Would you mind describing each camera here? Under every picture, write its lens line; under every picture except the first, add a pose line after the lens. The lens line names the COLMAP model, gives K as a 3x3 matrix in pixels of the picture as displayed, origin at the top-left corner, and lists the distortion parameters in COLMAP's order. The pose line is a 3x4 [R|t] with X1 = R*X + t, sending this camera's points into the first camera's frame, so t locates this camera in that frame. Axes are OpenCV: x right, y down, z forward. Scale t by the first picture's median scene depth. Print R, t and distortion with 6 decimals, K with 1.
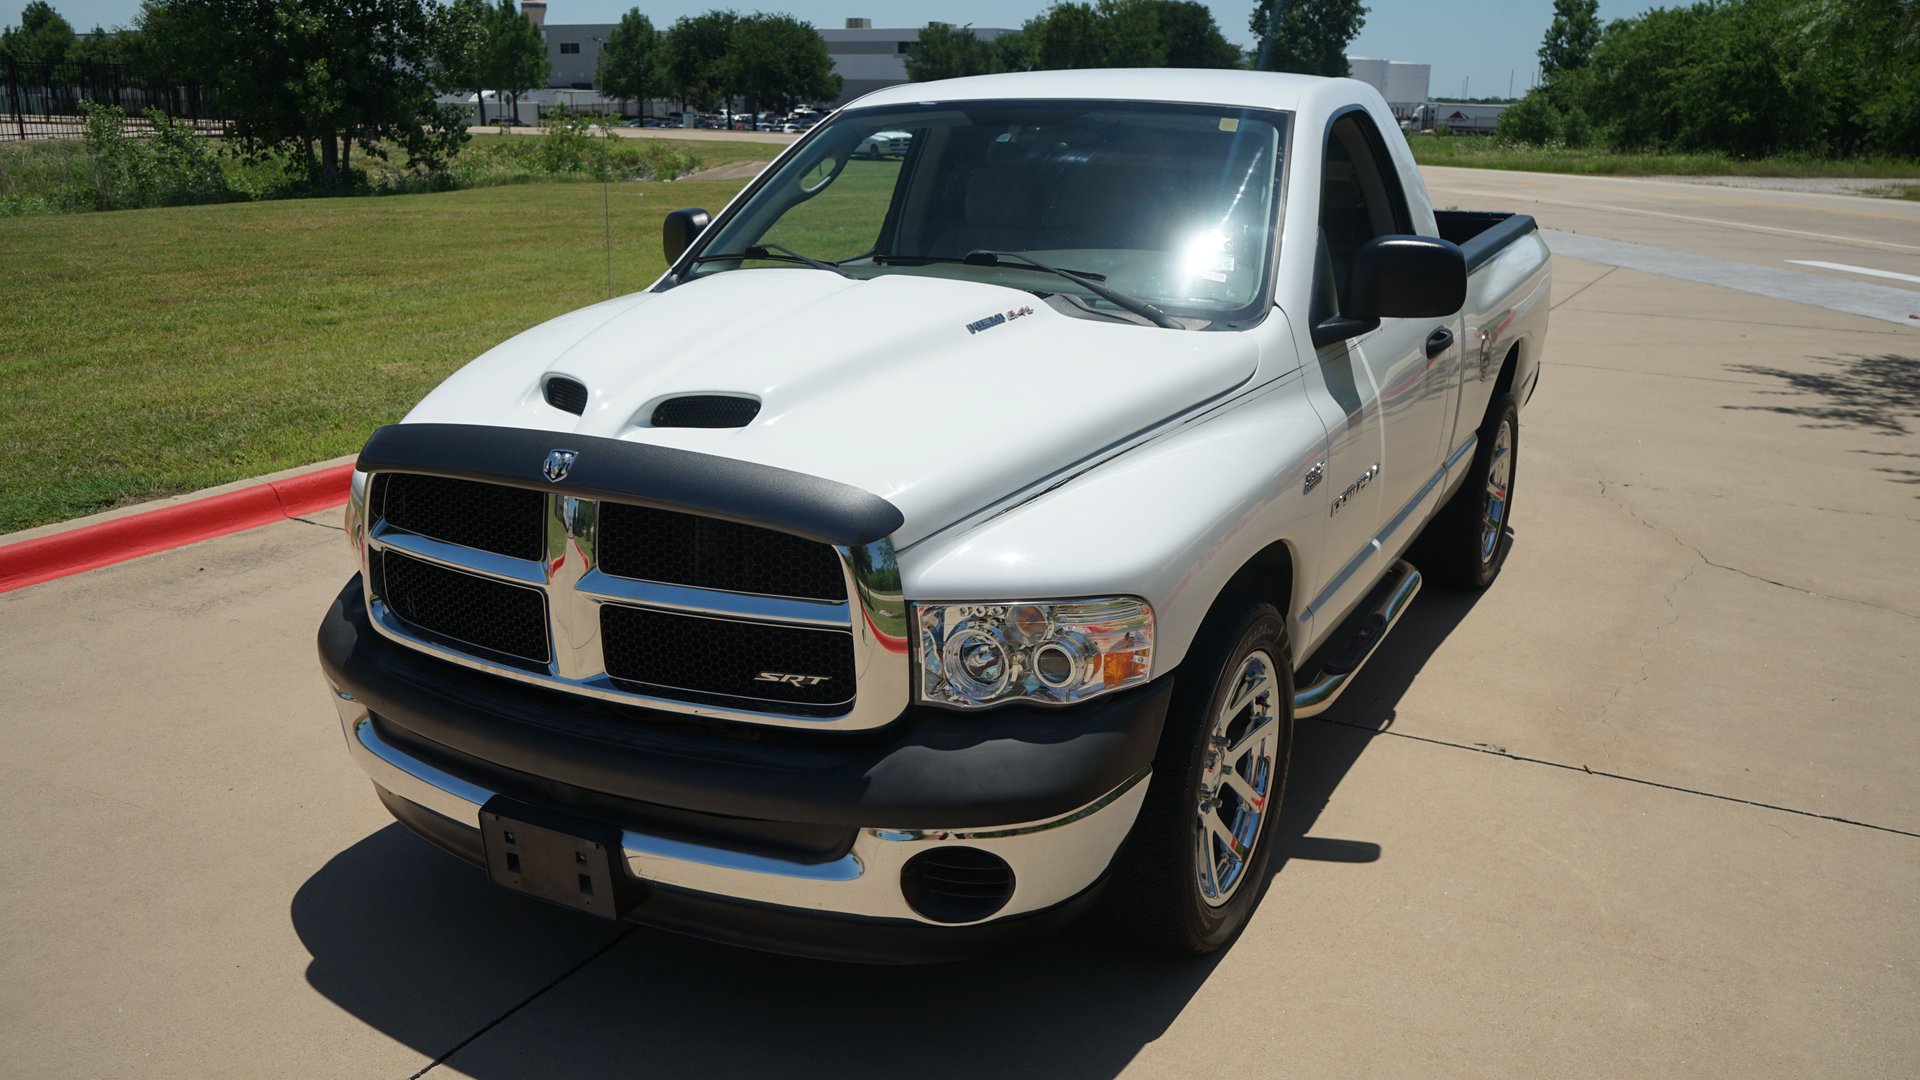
lens RADIAL K [[1543.4, 0, 954.4], [0, 1543.4, 543.6], [0, 0, 1]] dist [-0.021119, 0.026828]
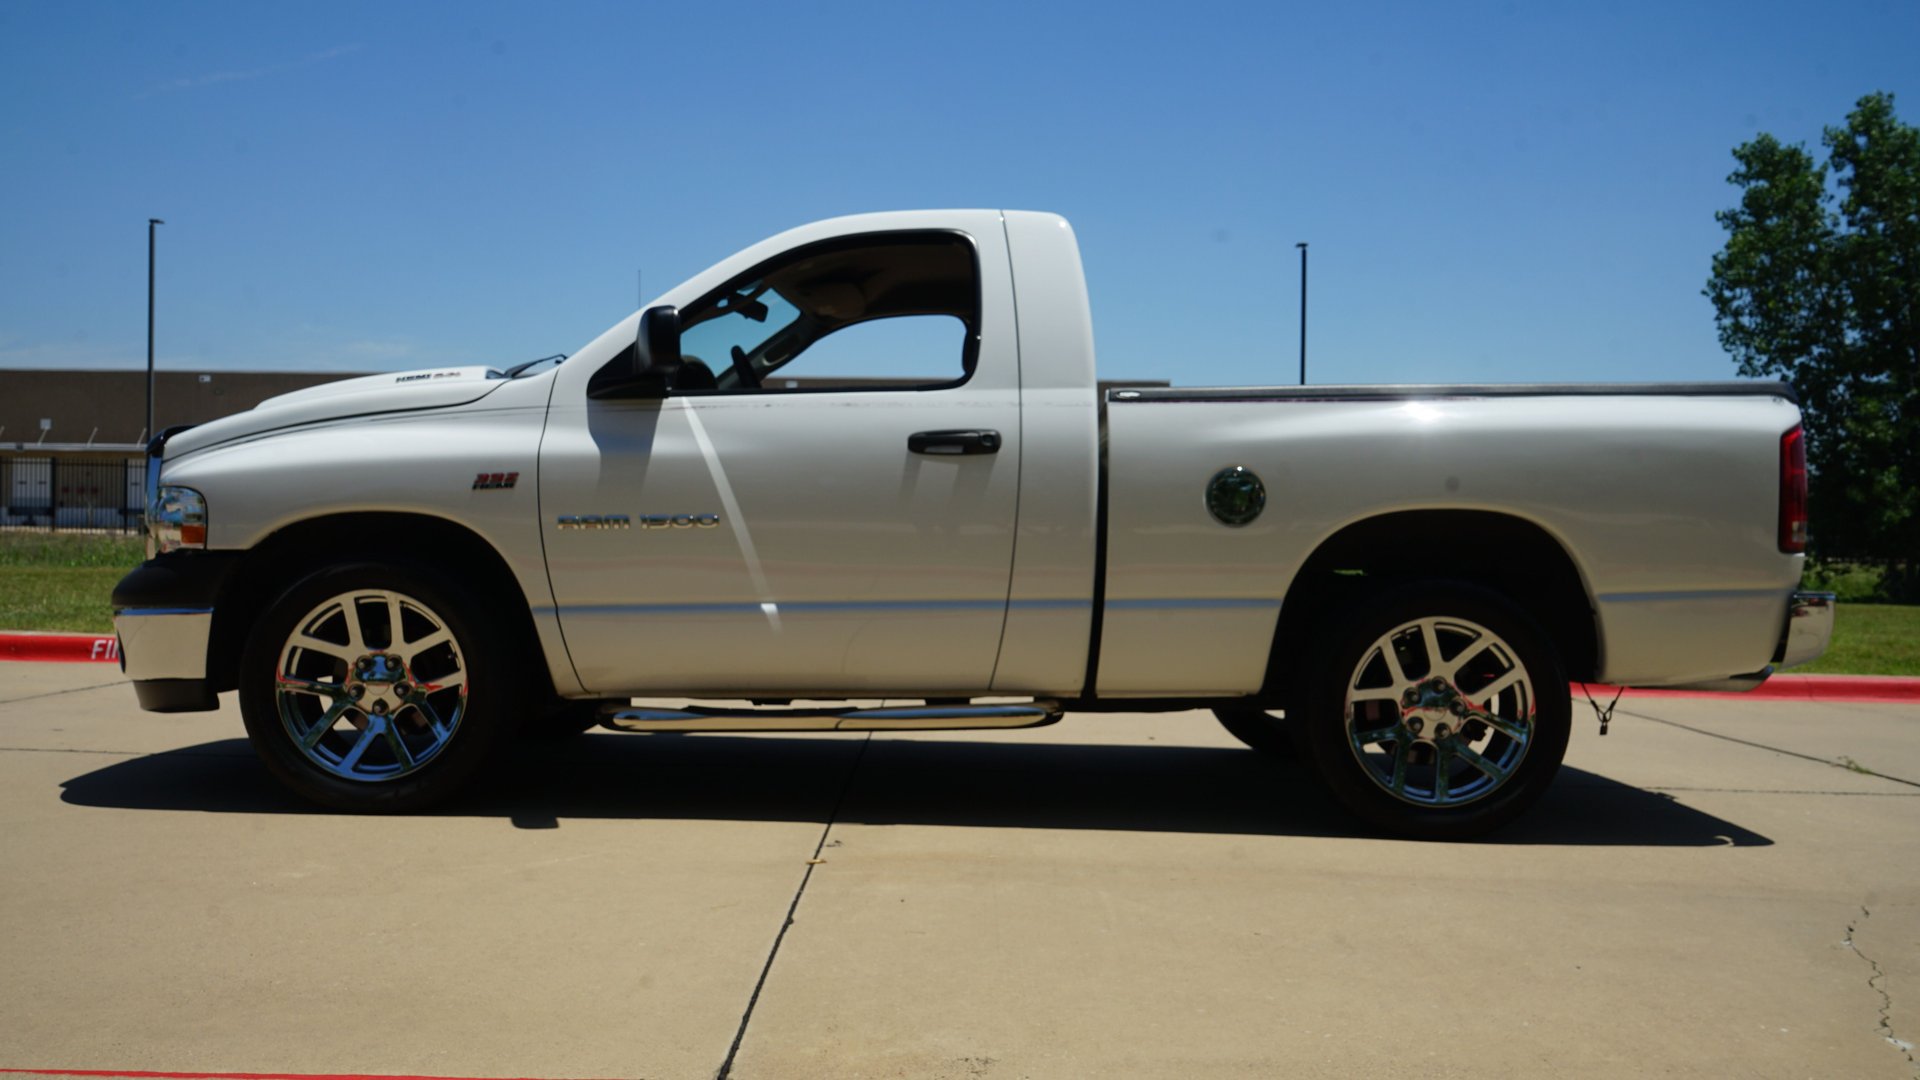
lens RADIAL K [[1568.4, 0, 957.8], [0, 1568.4, 535.2], [0, 0, 1]] dist [-0.003298, 0.010206]
pose [[0.491392, -0.004651, -0.870926, 1.551138], [-0.247590, 0.957982, -0.144810, 0.094882], [0.835005, 0.286791, 0.469593, 0.708849]]
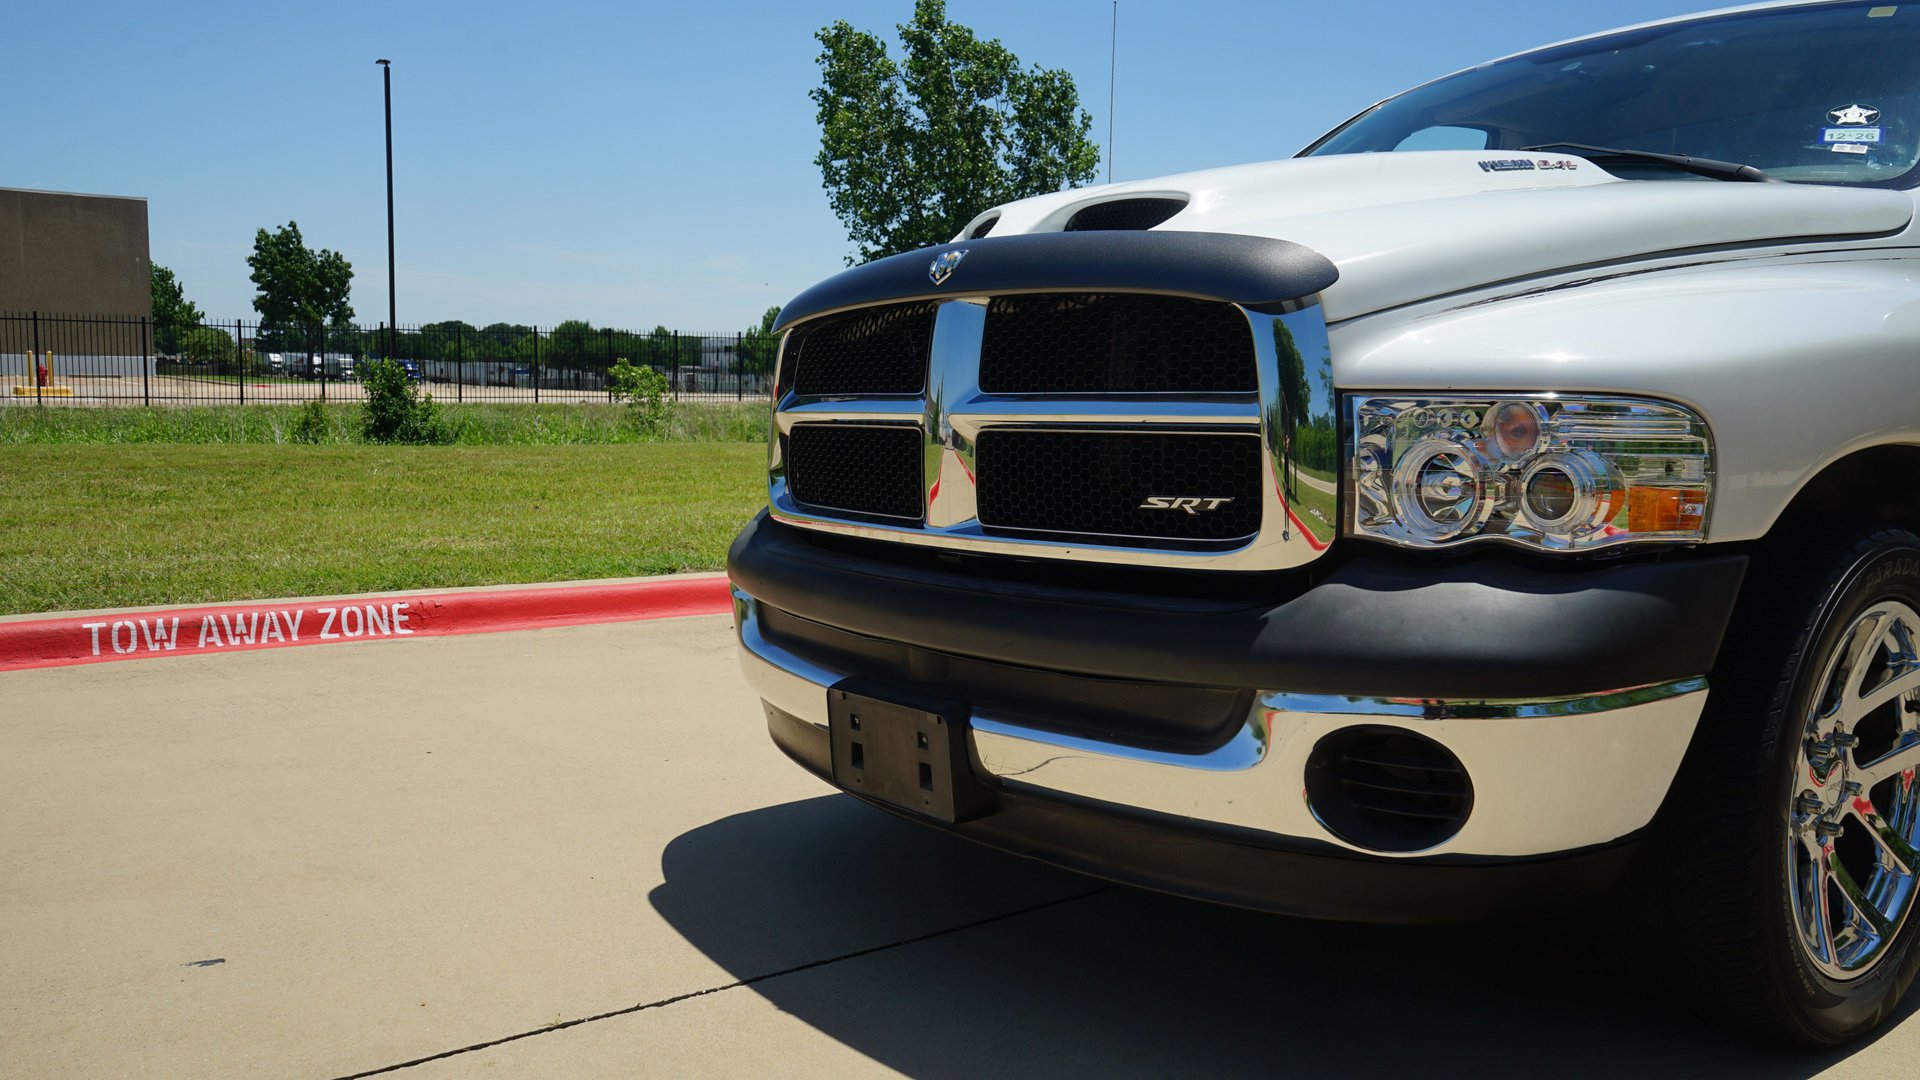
lens RADIAL K [[1526.2, 0, 948.6], [0, 1526.2, 545.1], [0, 0, 1]] dist [-0.011665, 0.013537]
pose [[0.919237, 0.039544, -0.391714, 0.066262], [-0.111157, 0.980532, -0.161867, 0.190012], [0.377688, 0.192335, 0.905737, 0.210582]]
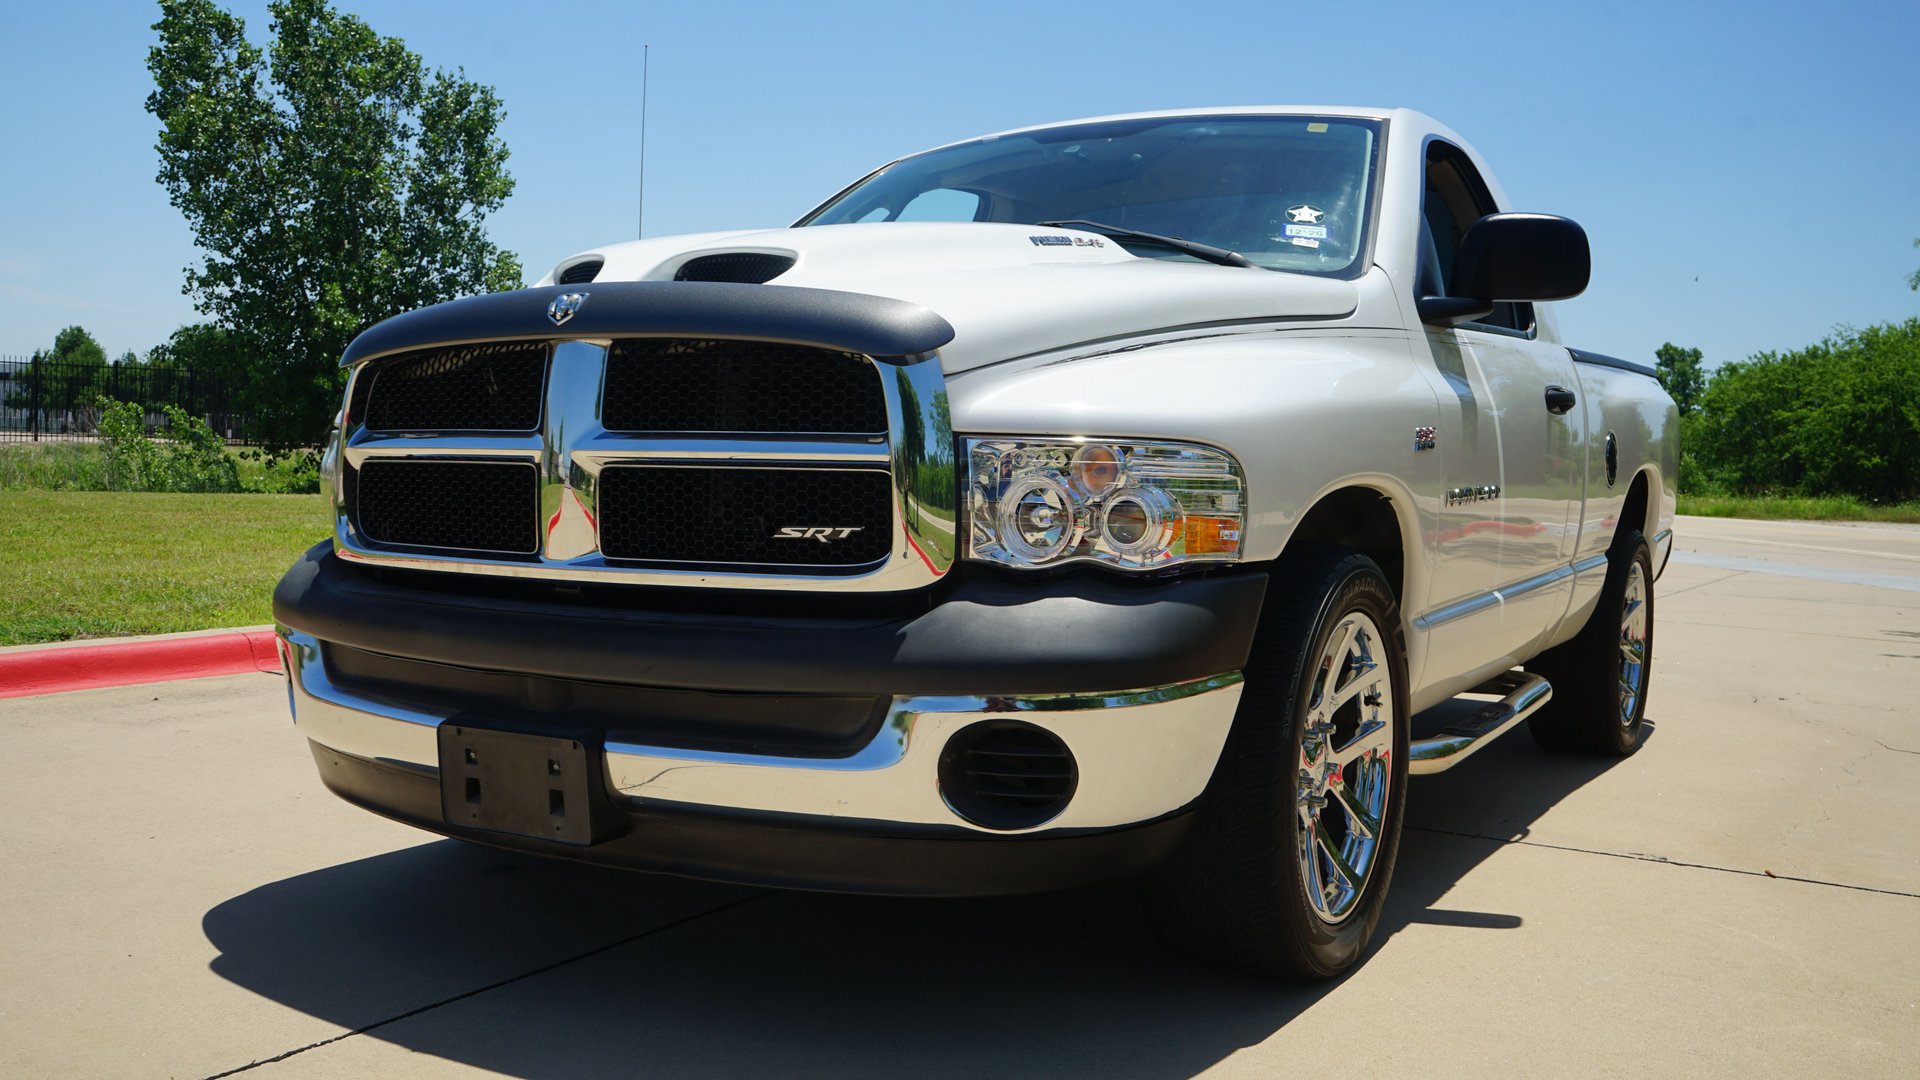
lens RADIAL K [[1697.2, 0, 955.8], [0, 1697.2, 548.3], [0, 0, 1]] dist [-0.000685, 0.014739]
pose [[0.999219, 0.020225, -0.033936, 0.002090], [-0.027325, 0.974217, -0.223952, 0.235902], [0.028531, 0.224705, 0.974009, 0.072486]]
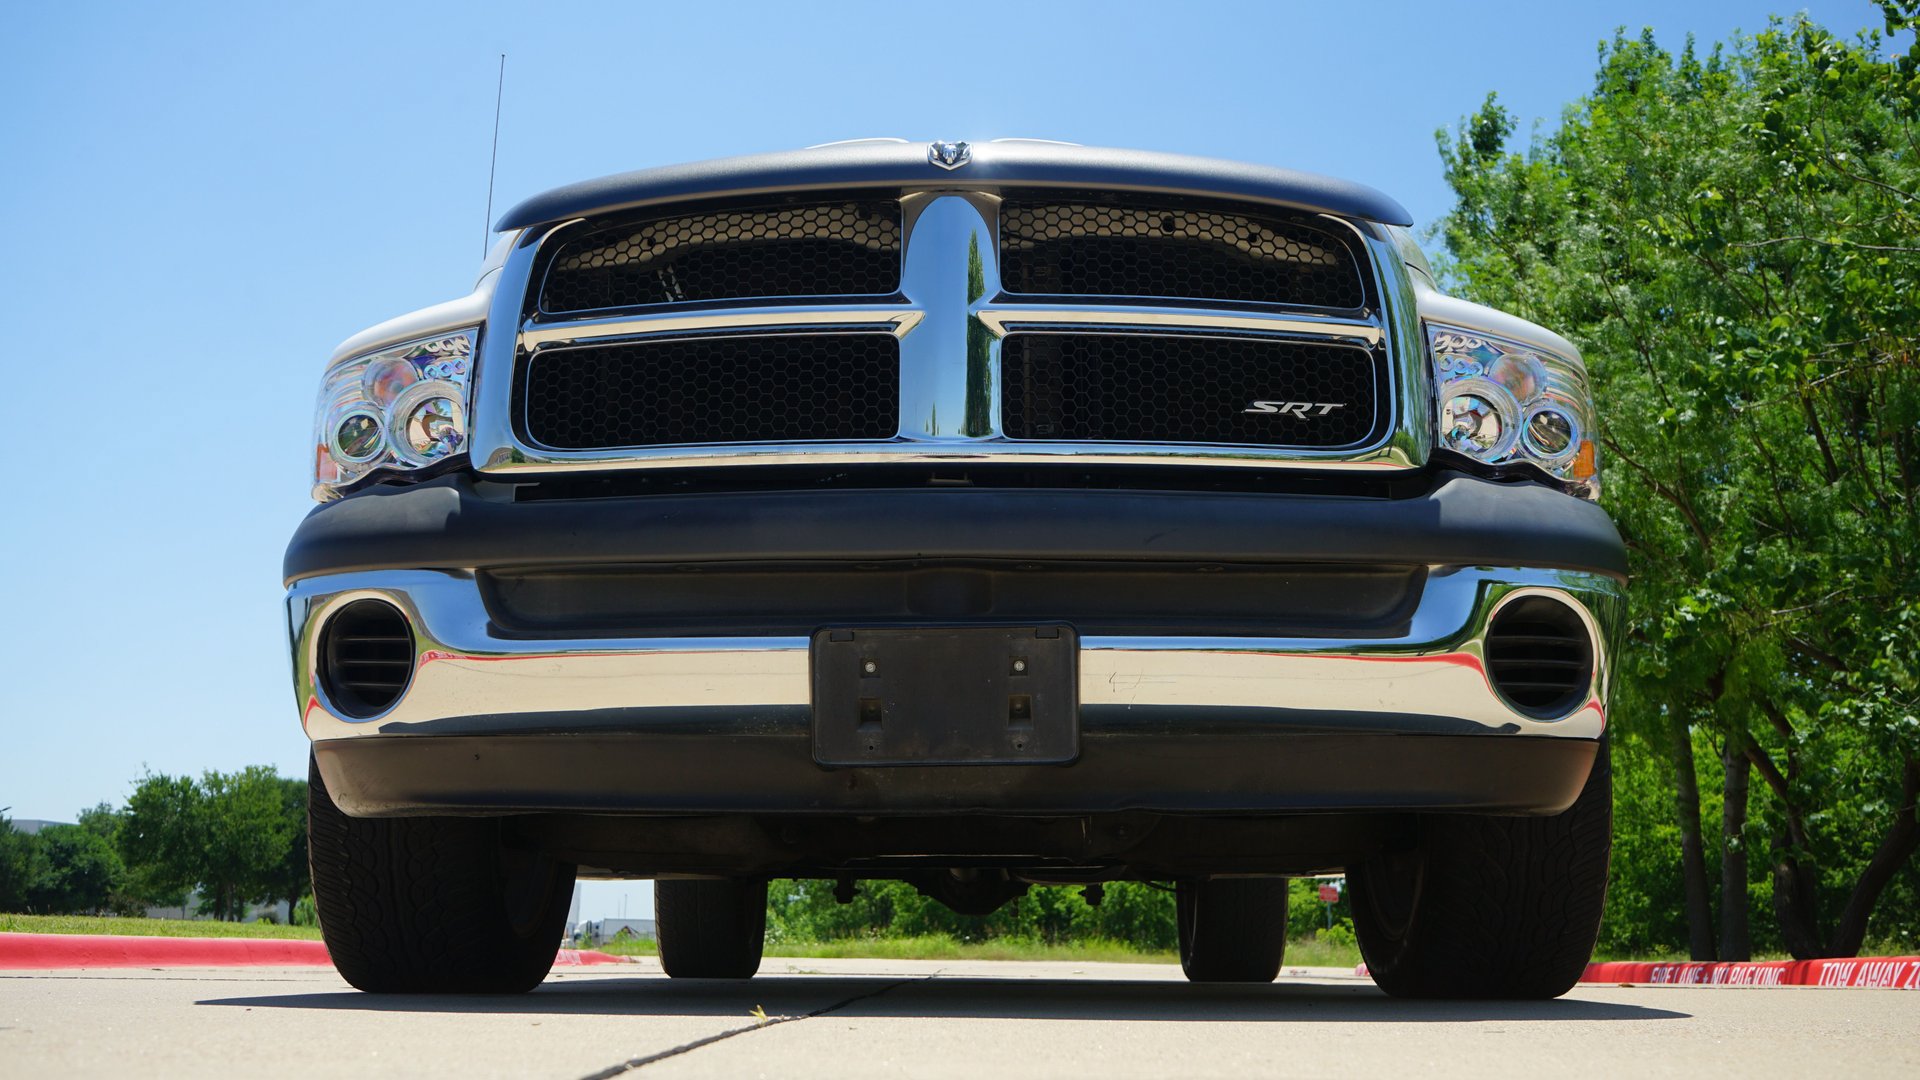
lens RADIAL K [[1878.3, 0, 956.6], [0, 1878.3, 539.8], [0, 0, 1]] dist [0.009758, 0.003176]
pose [[0.882460, 0.098170, 0.460030, -0.524785], [0.129617, 0.889370, -0.438430, 0.413507], [-0.452177, 0.446525, 0.772108, 0.300982]]
